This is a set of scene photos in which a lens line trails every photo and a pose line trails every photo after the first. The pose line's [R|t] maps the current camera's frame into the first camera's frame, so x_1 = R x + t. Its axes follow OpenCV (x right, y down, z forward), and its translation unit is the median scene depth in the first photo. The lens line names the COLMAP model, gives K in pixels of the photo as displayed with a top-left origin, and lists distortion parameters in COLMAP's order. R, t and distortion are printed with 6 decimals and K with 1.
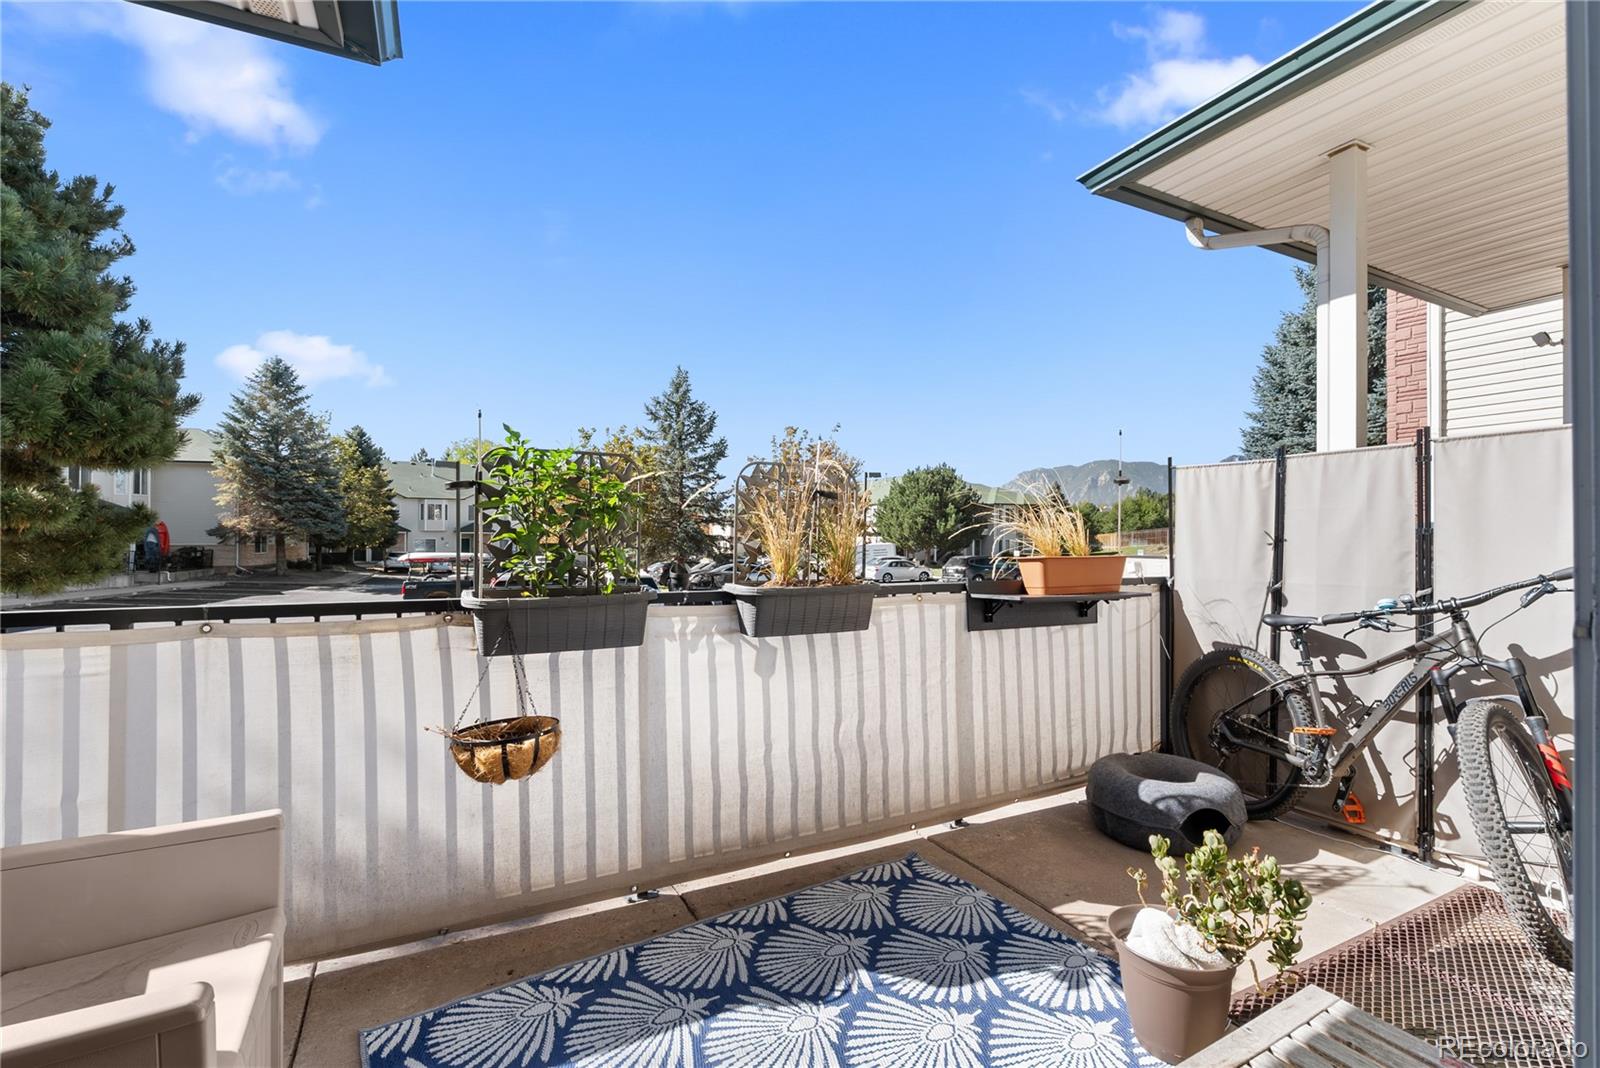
lens RADIAL K [[708.8, 0, 785.5], [0, 708.8, 529.2], [0, 0, 1]] dist [-0.003684, 0.001894]
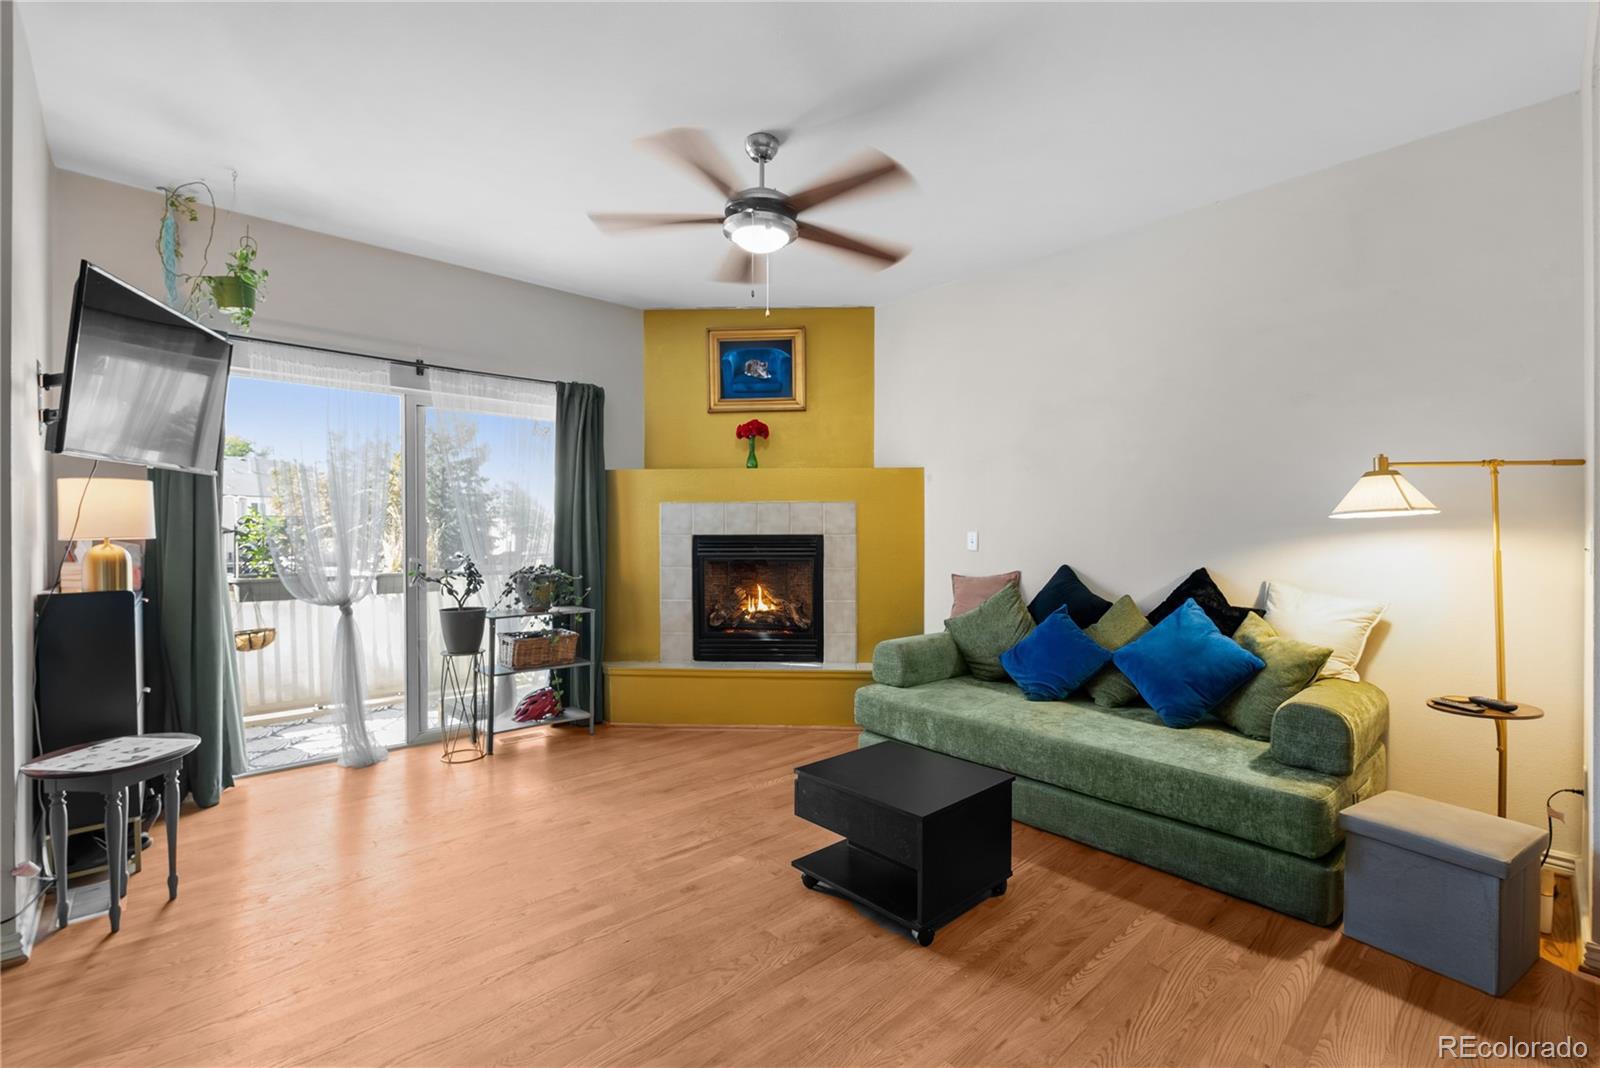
lens RADIAL K [[708.8, 0, 799.6], [0, 708.8, 538.0], [0, 0, 1]] dist [-0.003684, 0.001894]
pose [[0.958658, -0.004920, 0.284518, 0.679284], [-0.000683, 0.999808, 0.019591, -0.083892], [-0.284560, -0.018976, 0.958470, -1.749906]]
